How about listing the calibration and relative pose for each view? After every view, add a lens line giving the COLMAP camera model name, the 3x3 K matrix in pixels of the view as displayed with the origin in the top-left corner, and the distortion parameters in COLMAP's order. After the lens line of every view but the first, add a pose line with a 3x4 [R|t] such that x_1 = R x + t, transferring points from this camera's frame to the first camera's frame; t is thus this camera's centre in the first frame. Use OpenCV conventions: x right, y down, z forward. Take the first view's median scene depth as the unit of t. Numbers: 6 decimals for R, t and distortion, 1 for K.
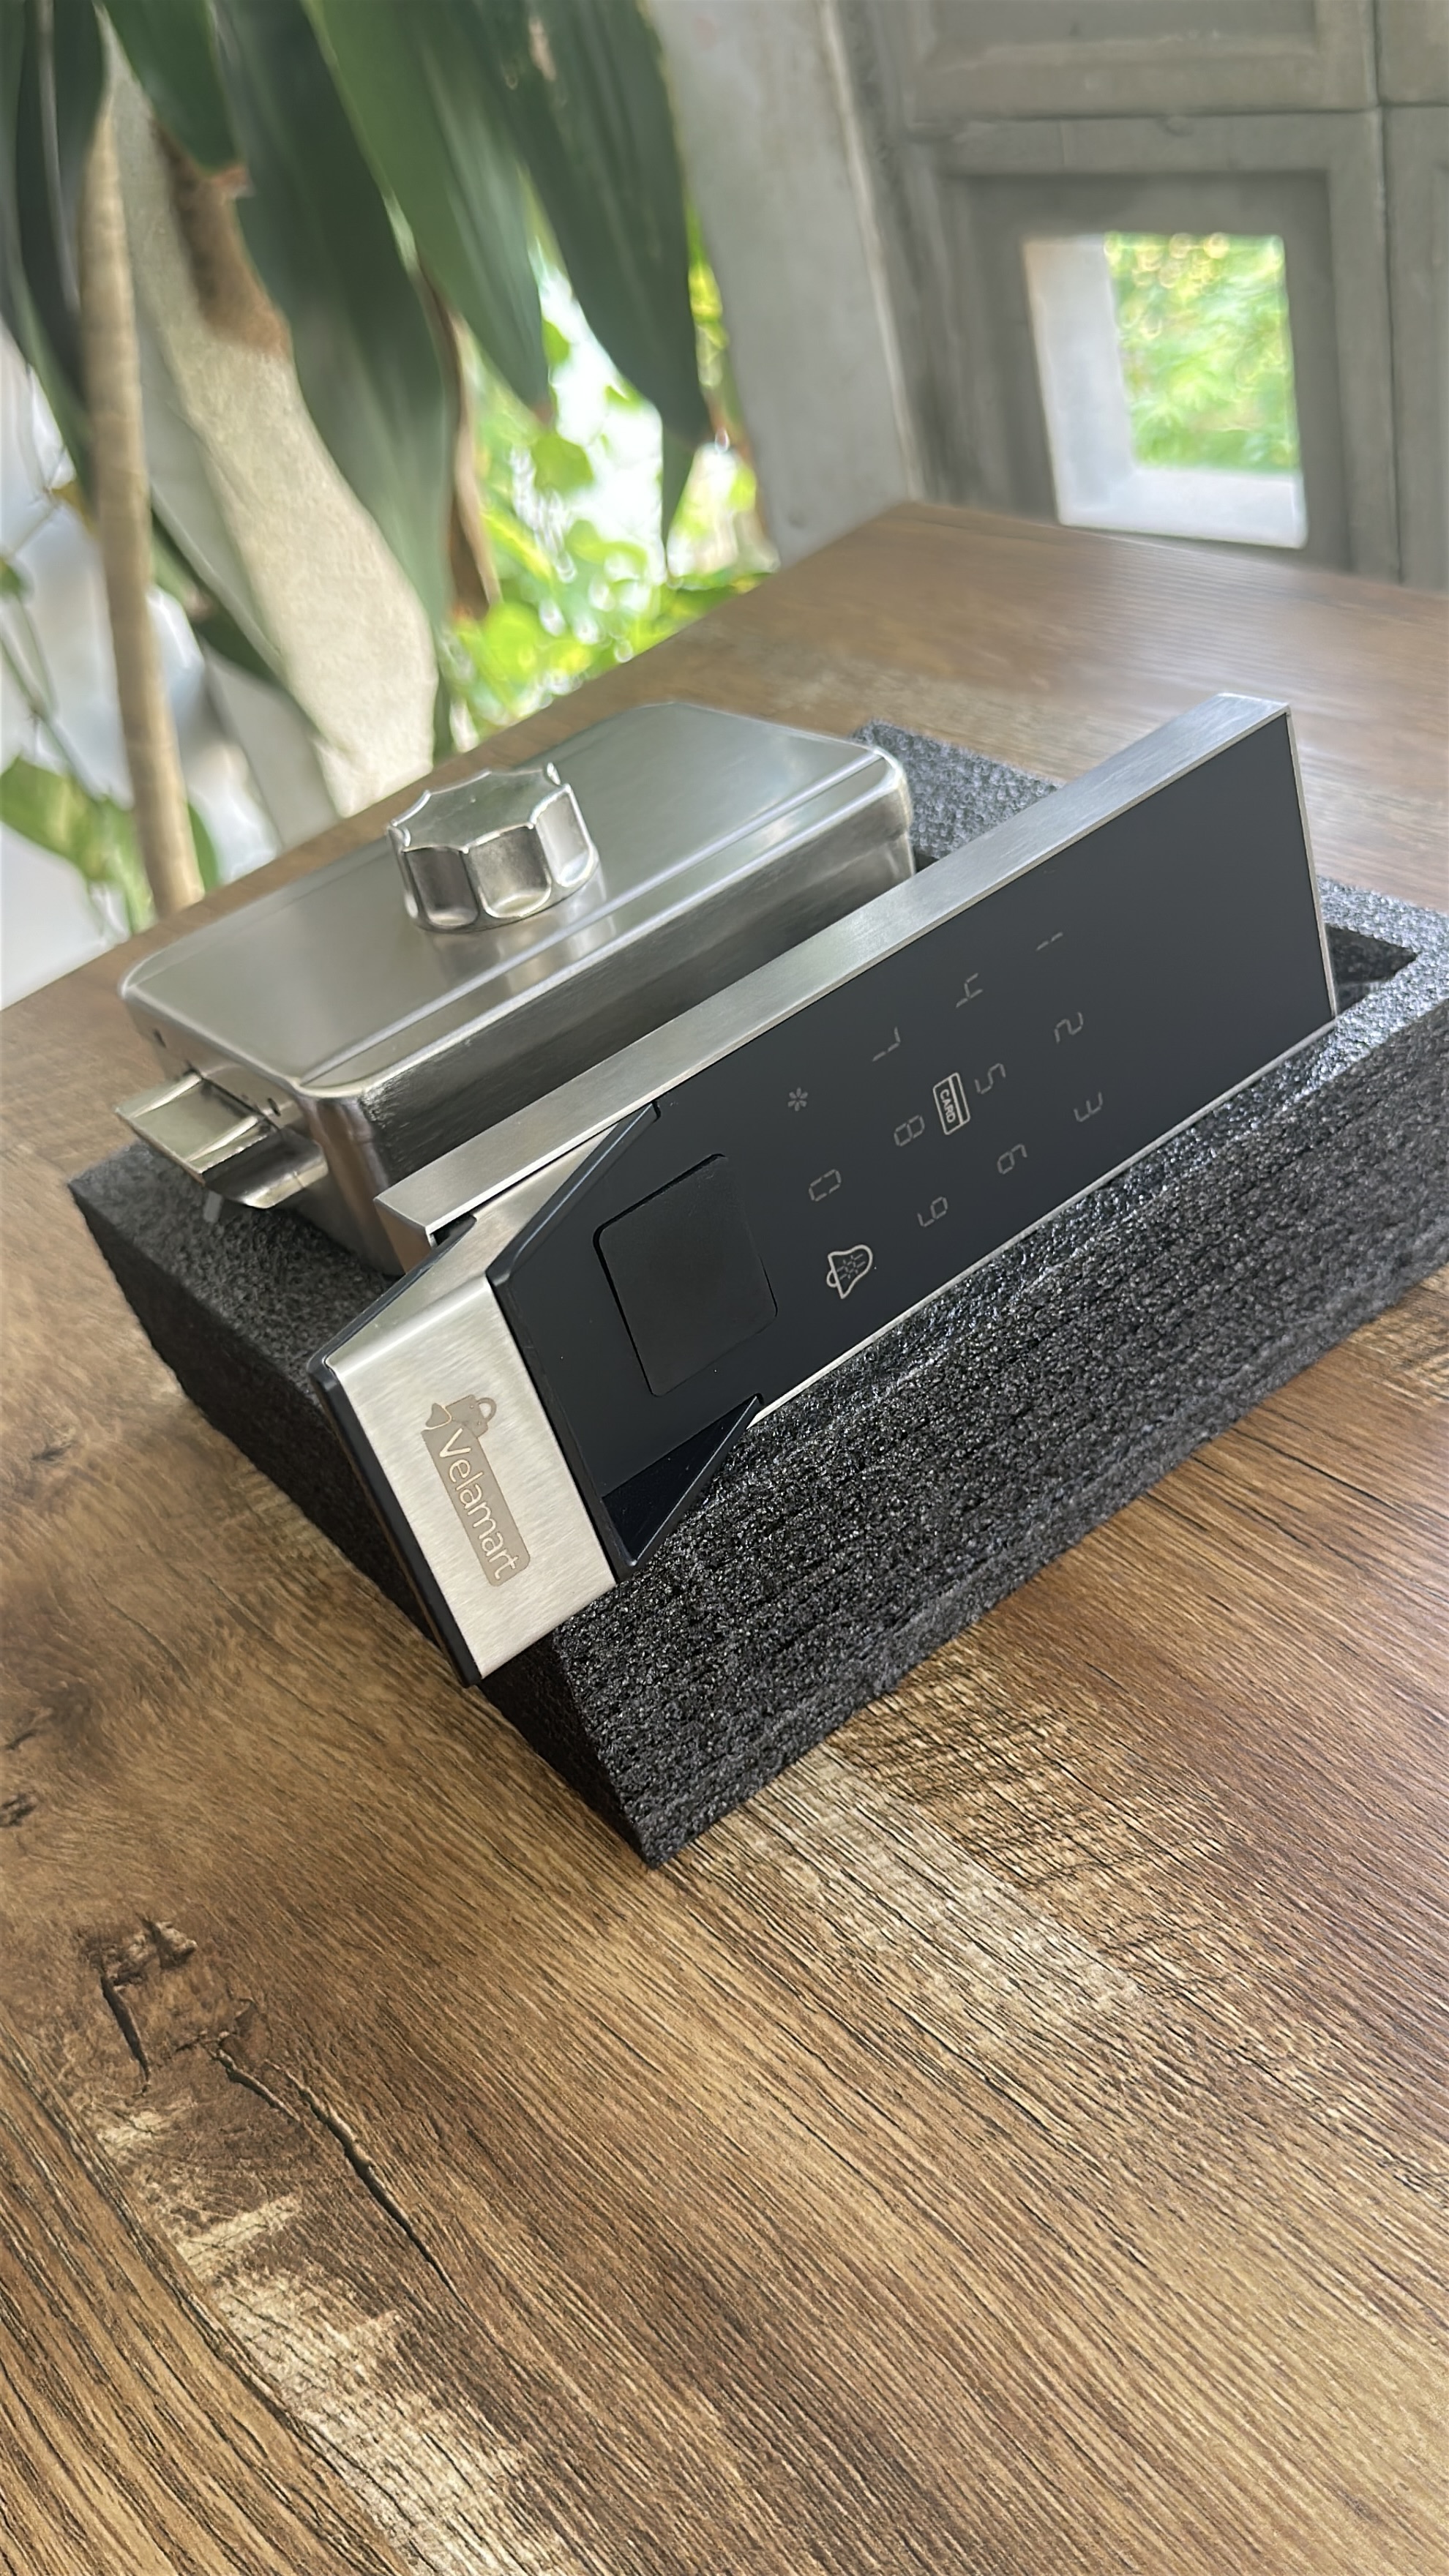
lens RADIAL K [[2268.7, 0, 735.5], [0, 2268.7, 1261.4], [0, 0, 1]] dist [0.051447, -0.141850]
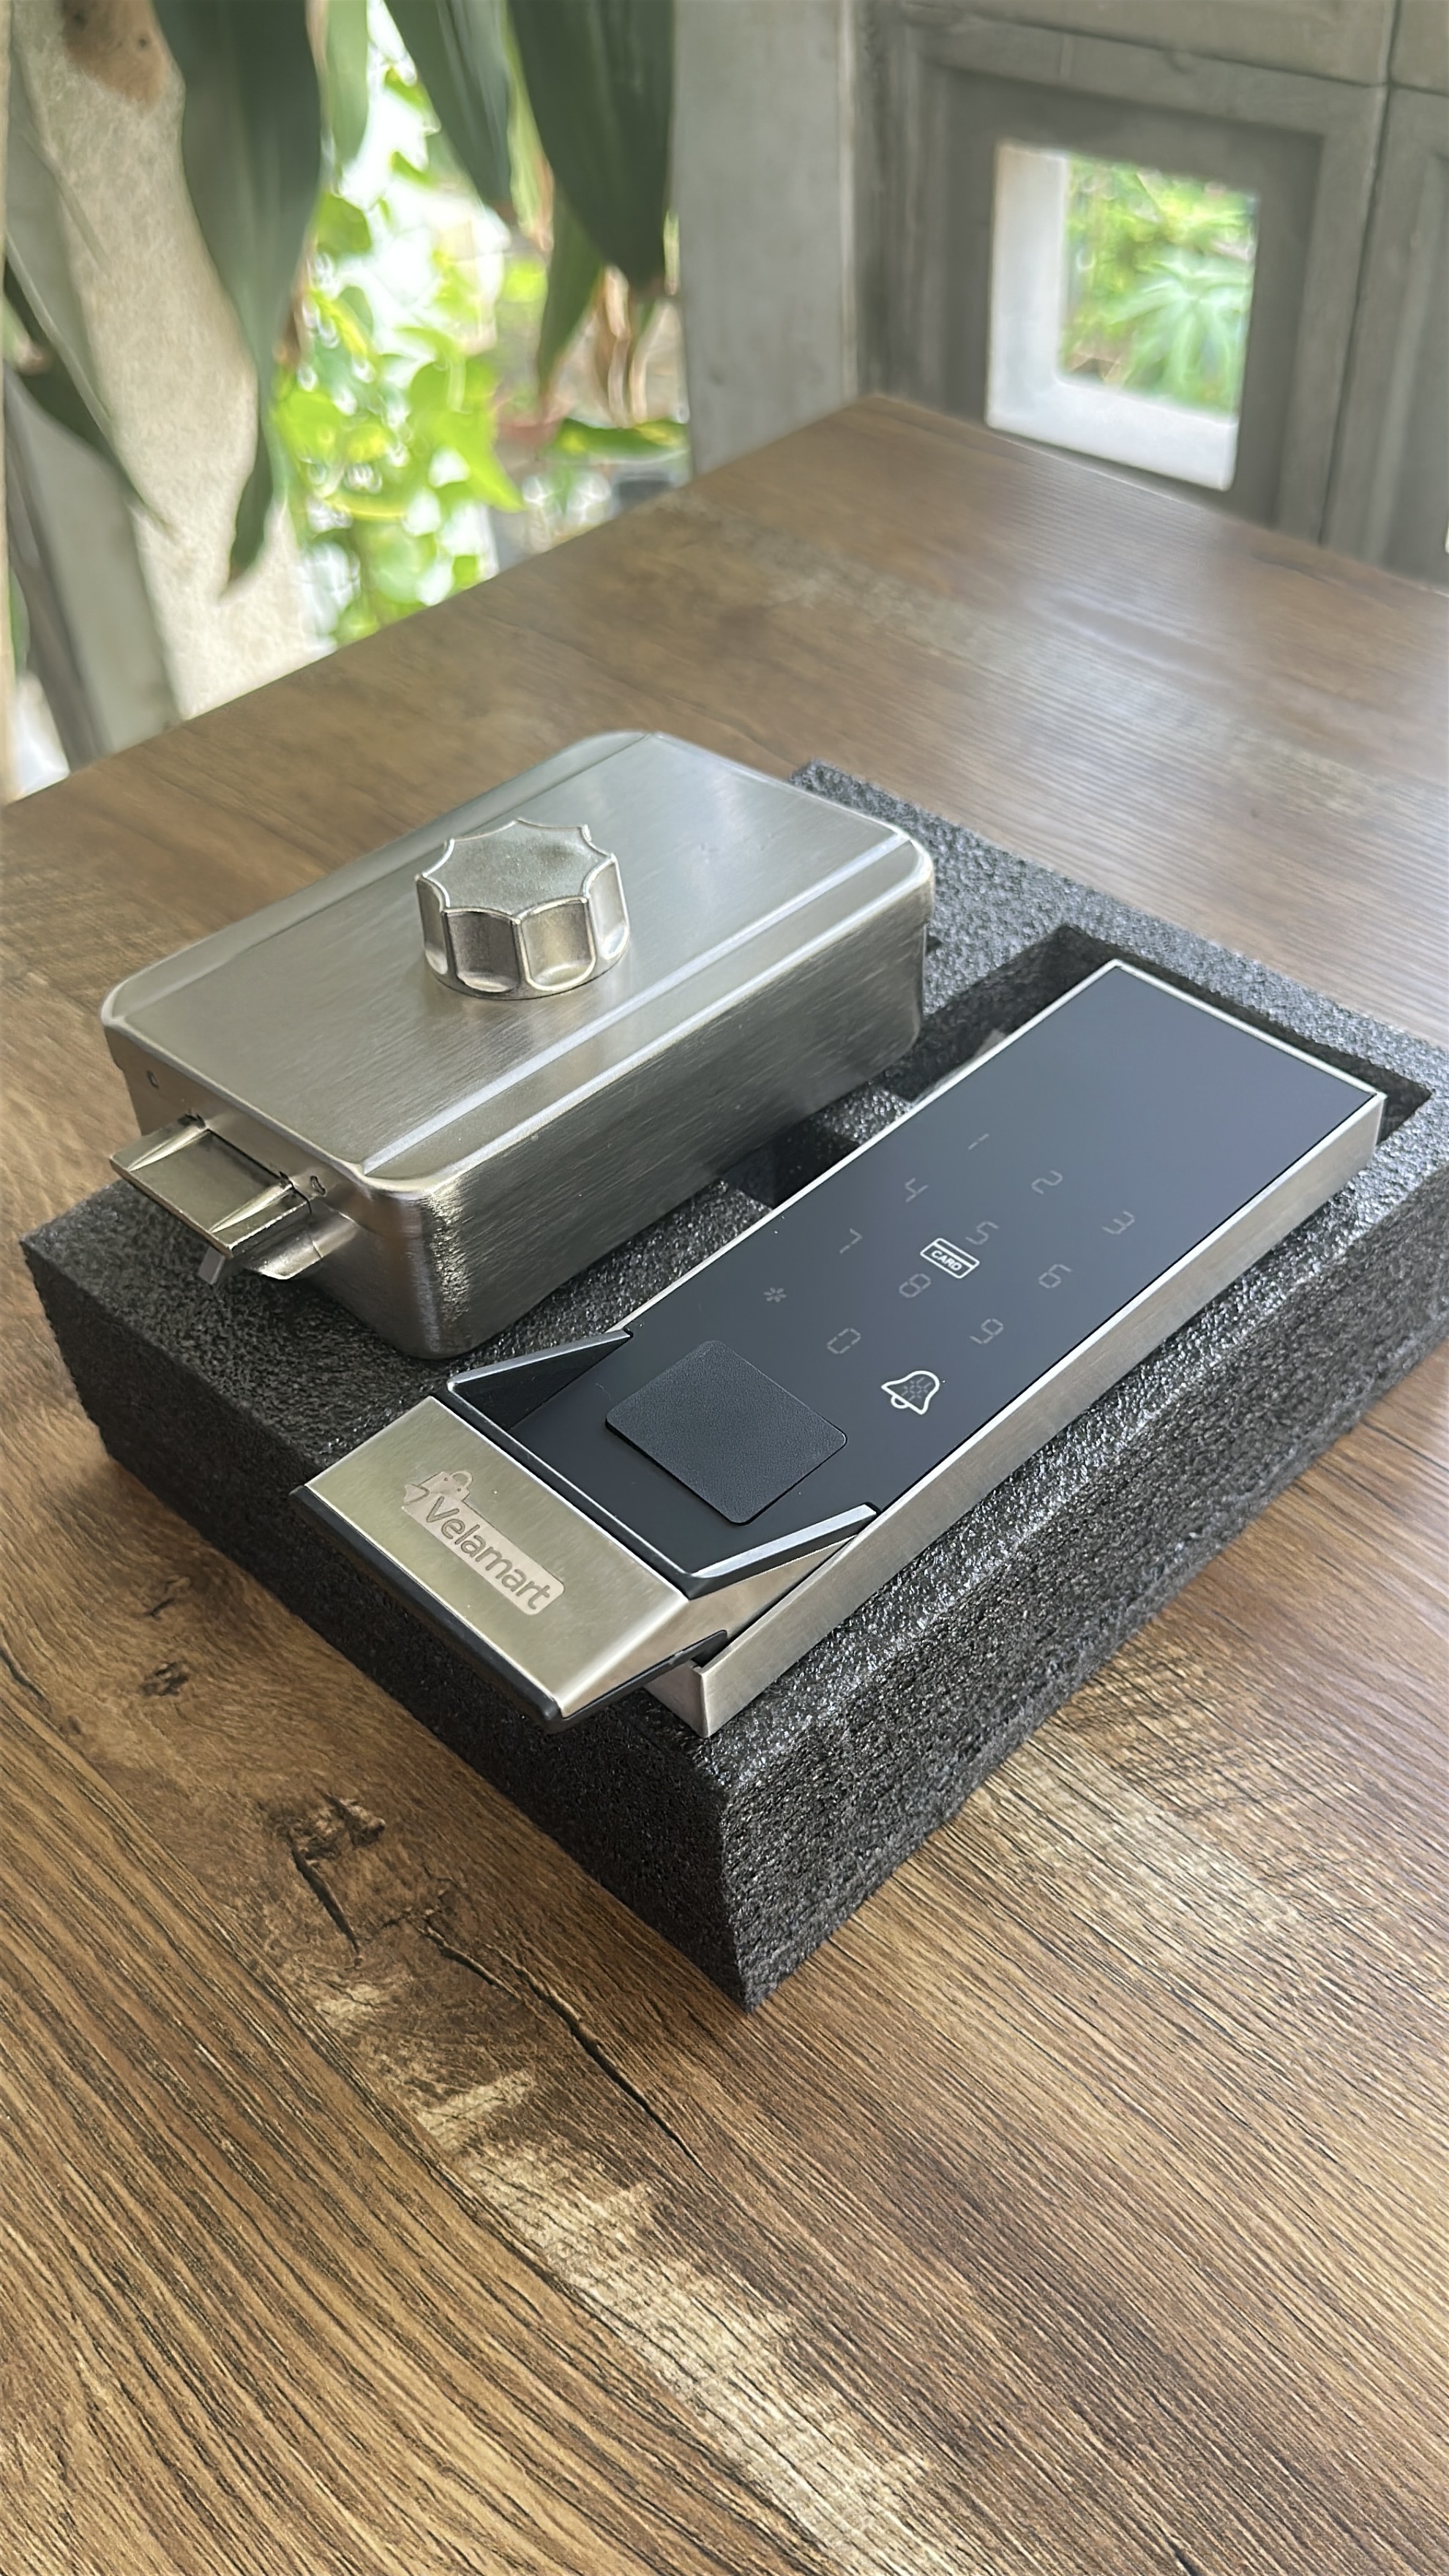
lens RADIAL K [[2219.5, 0, 724.5], [0, 2219.5, 1288.0], [0, 0, 1]] dist [0.193315, -0.494019]
pose [[0.982180, 0.082587, 0.168823, -0.311118], [-0.098546, 0.991195, 0.088437, -0.057770], [-0.160033, -0.103498, 0.981671, -0.018281]]
